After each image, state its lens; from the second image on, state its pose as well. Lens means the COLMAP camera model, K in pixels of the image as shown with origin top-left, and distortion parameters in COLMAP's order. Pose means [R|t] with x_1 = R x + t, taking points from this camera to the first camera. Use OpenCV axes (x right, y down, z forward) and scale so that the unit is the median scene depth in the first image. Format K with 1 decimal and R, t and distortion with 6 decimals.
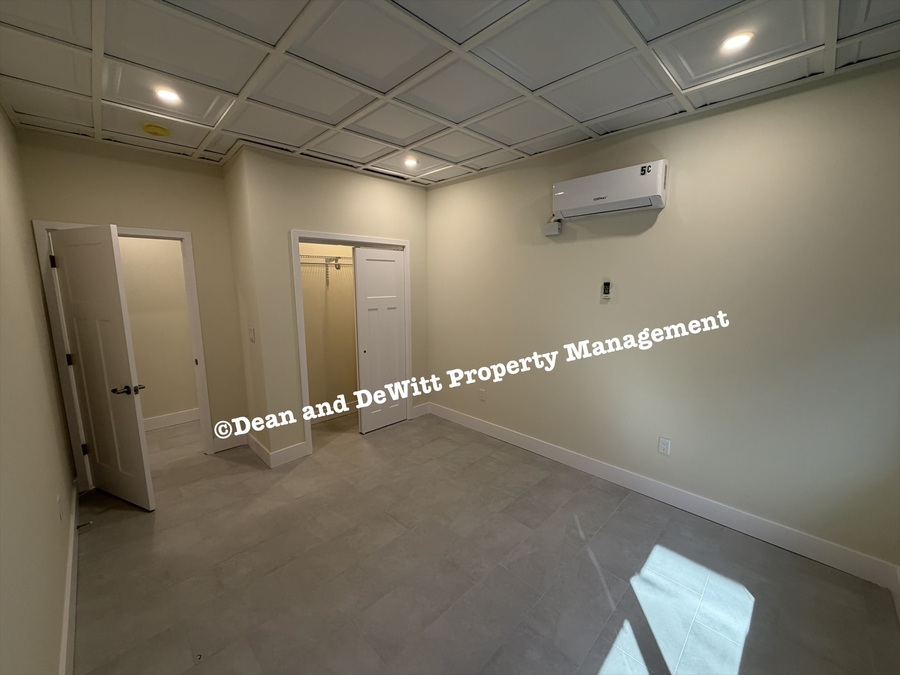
lens RADIAL K [[359.0, 0, 447.3], [0, 359.0, 335.7], [0, 0, 1]] dist [0.001427, -0.000461]
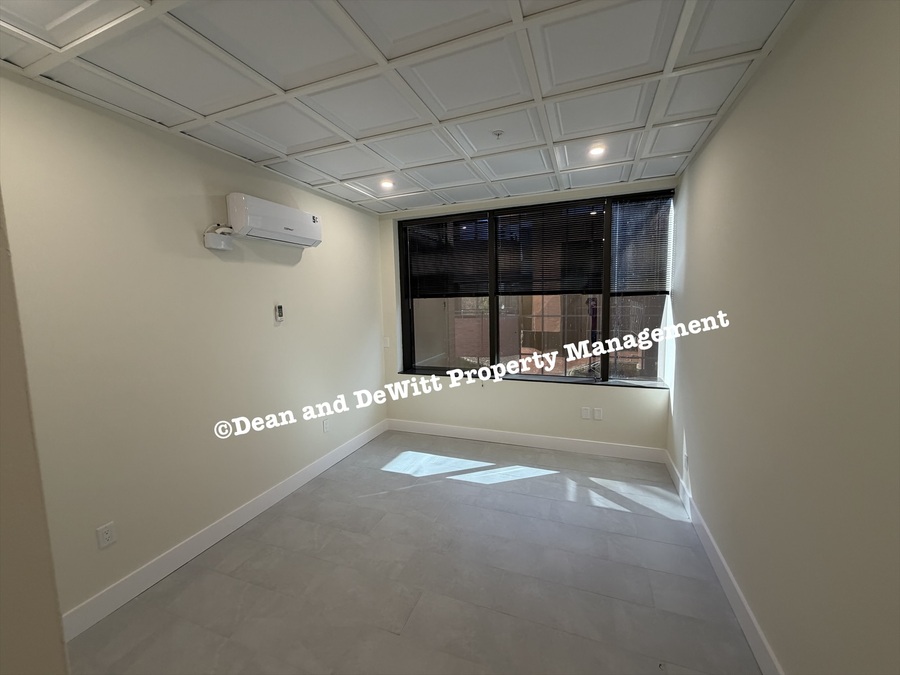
lens RADIAL K [[359.0, 0, 446.7], [0, 359.0, 337.3], [0, 0, 1]] dist [0.001427, -0.000461]
pose [[-0.412122, -0.075041, 0.908033, -0.788413], [0.167425, 0.973395, 0.156431, -0.152171], [-0.895614, 0.216496, -0.388594, 1.064713]]
